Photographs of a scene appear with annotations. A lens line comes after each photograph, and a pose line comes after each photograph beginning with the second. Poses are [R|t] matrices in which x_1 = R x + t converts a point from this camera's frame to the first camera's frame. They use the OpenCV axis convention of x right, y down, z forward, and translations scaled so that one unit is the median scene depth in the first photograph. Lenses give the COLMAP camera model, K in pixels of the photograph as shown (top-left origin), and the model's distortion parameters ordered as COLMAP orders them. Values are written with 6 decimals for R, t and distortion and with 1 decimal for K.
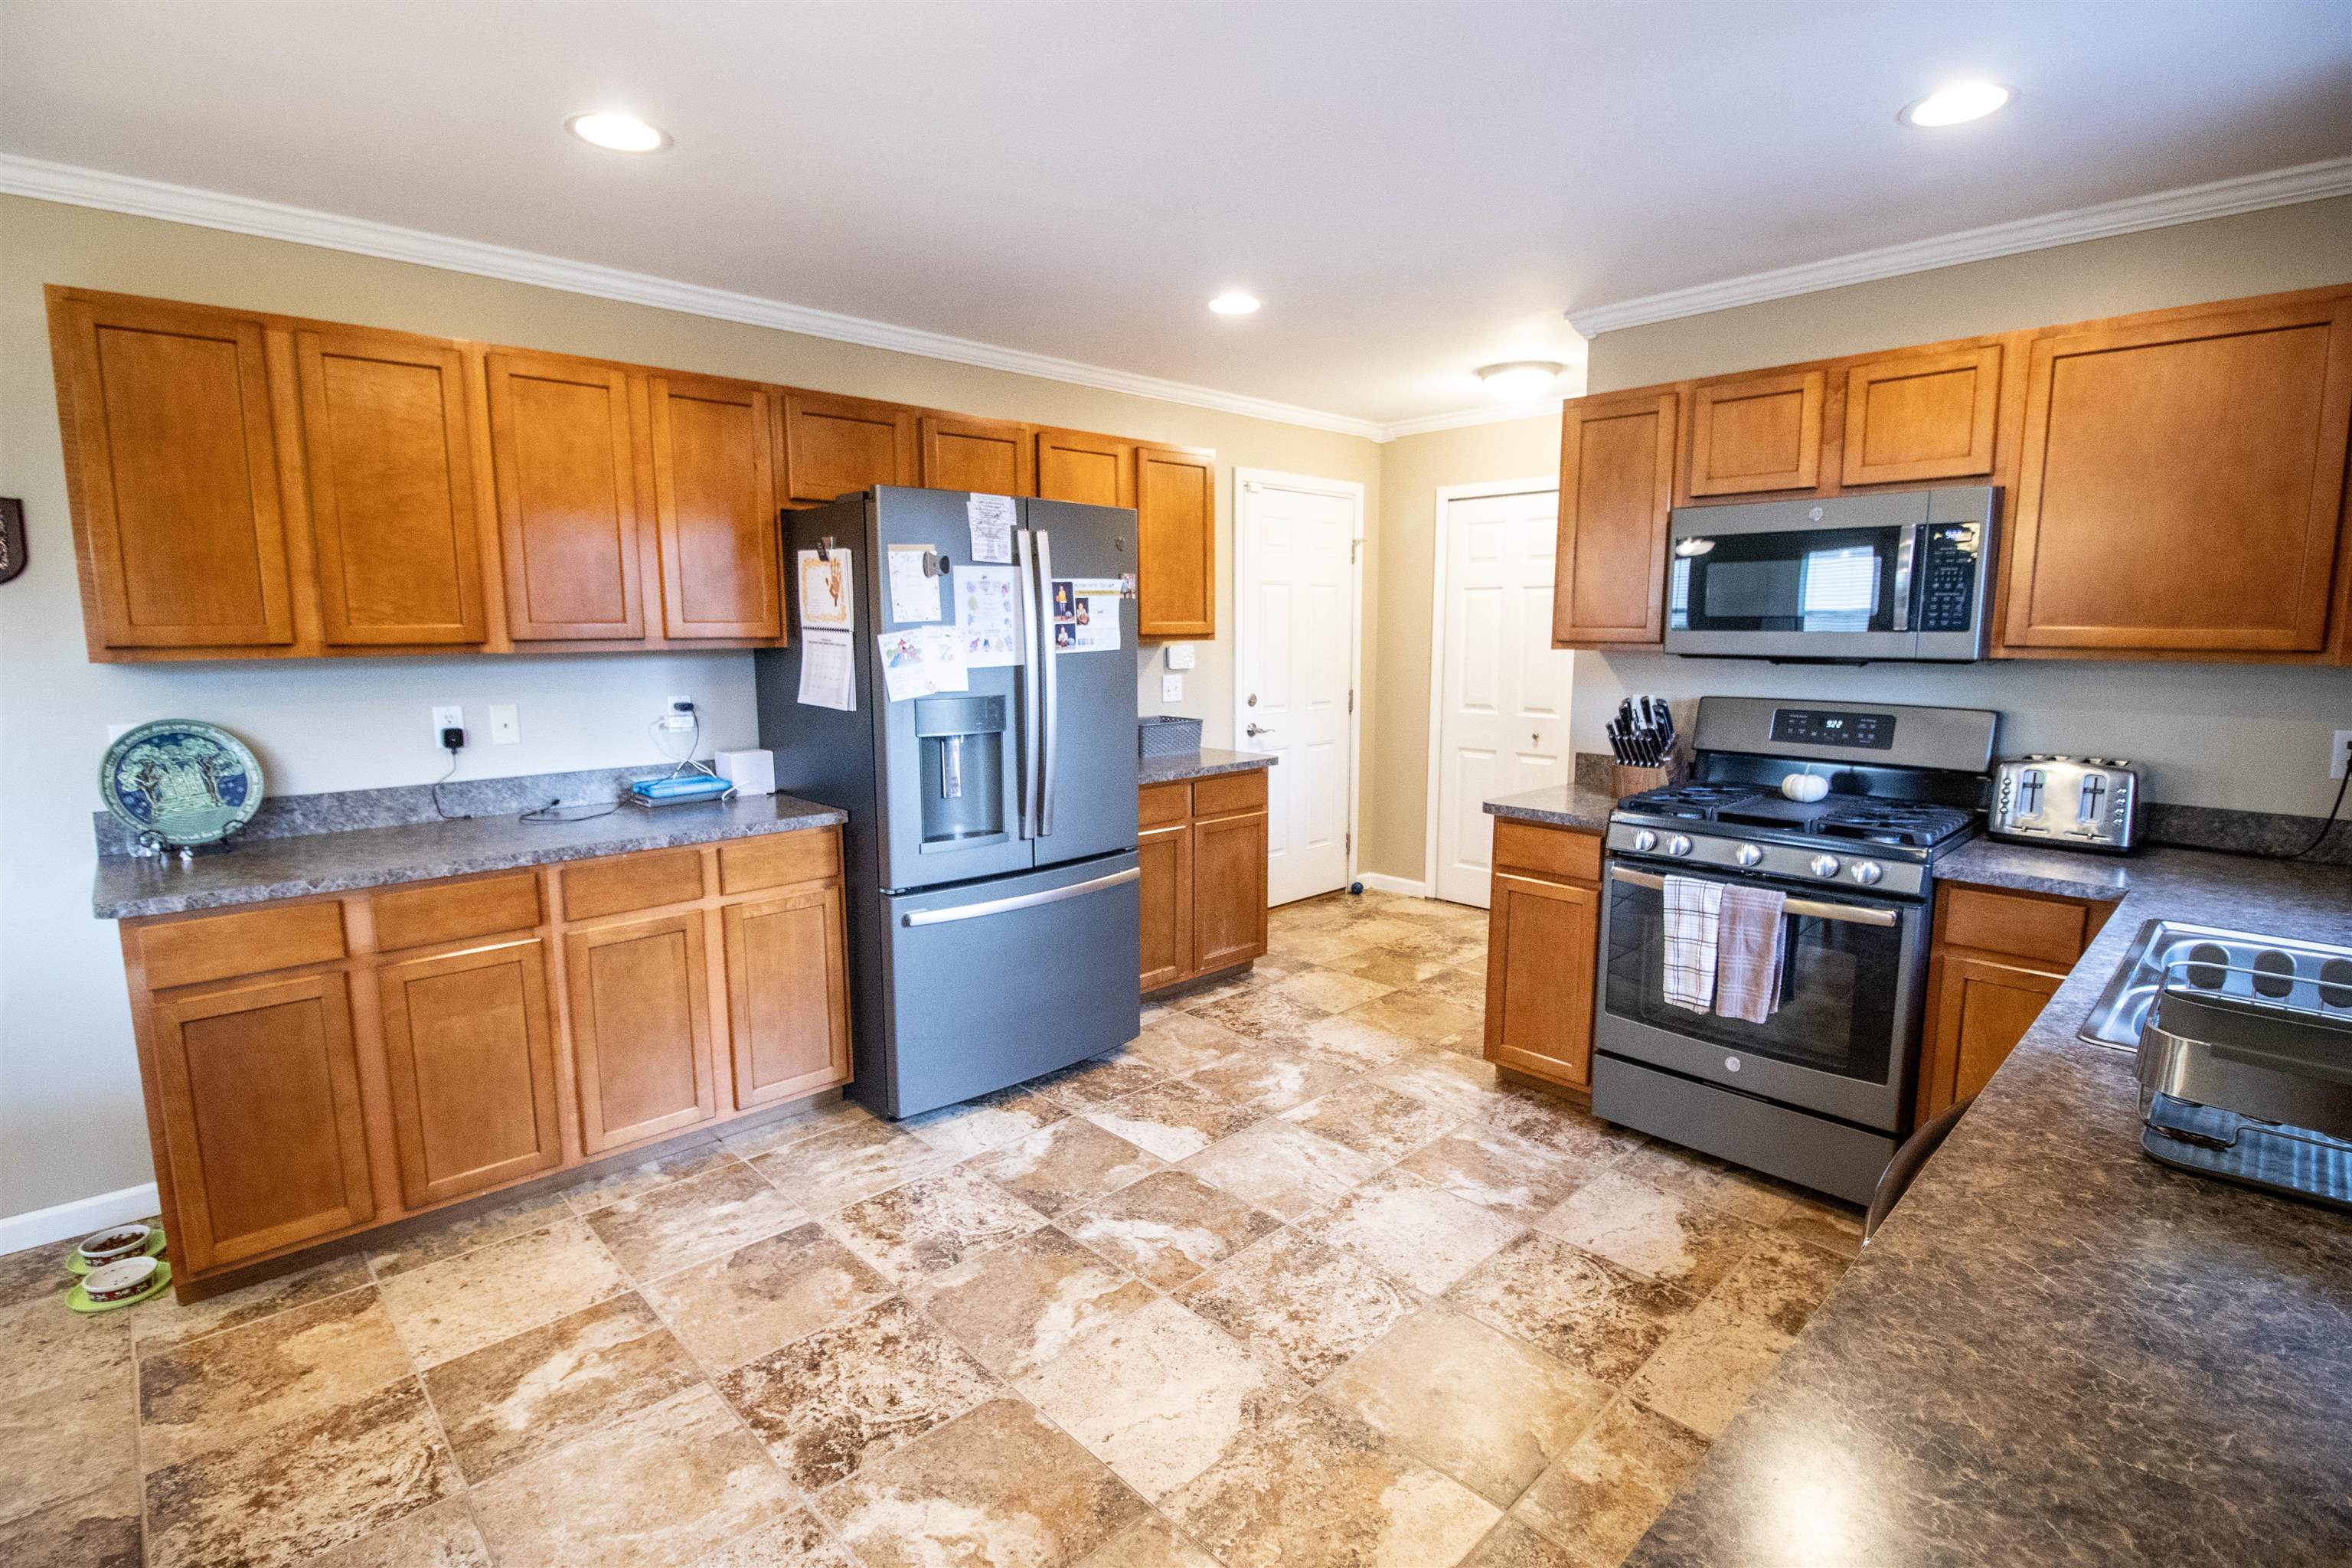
lens RADIAL K [[1131.8, 0, 1195.0], [0, 1131.8, 784.0], [0, 0, 1]] dist [-0.003344, -0.004101]
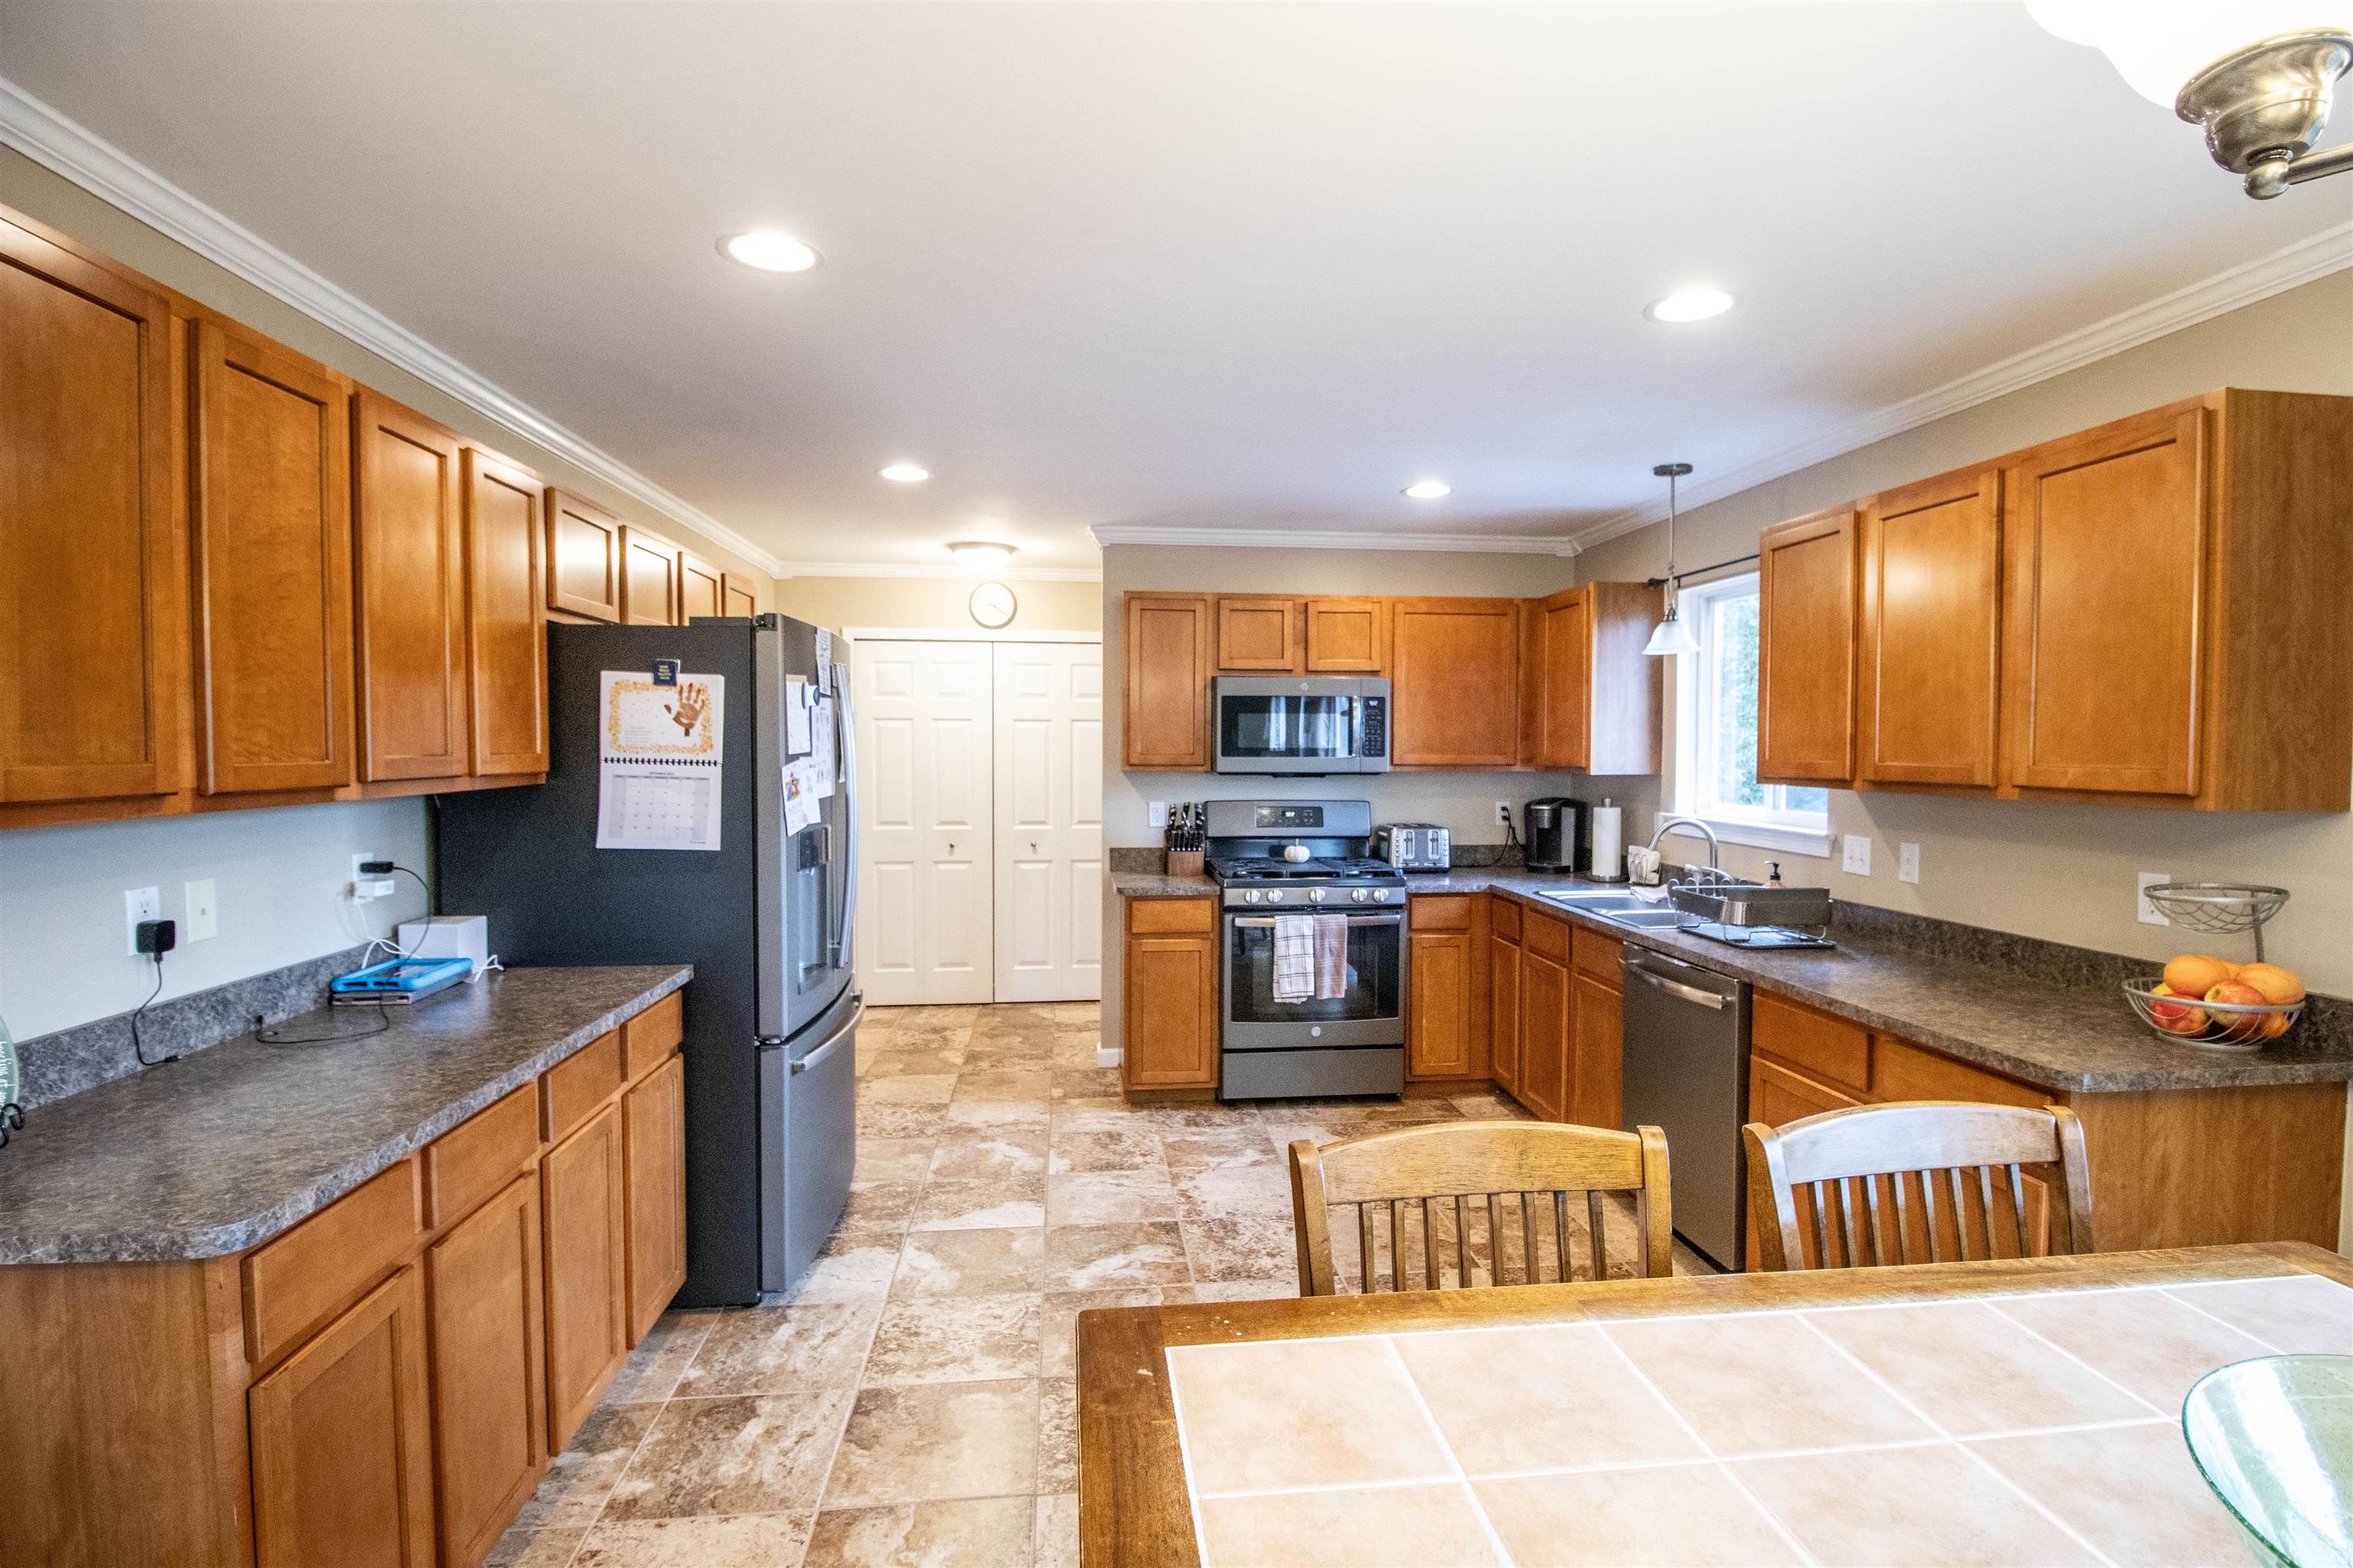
lens RADIAL K [[1132.3, 0, 1243.8], [0, 1132.3, 771.5], [0, 0, 1]] dist [-0.003344, -0.004101]
pose [[0.577874, -0.016576, 0.815958, -0.810334], [0.110836, 0.992125, -0.058341, -0.027755], [-0.808565, 0.124151, 0.575160, 0.126758]]
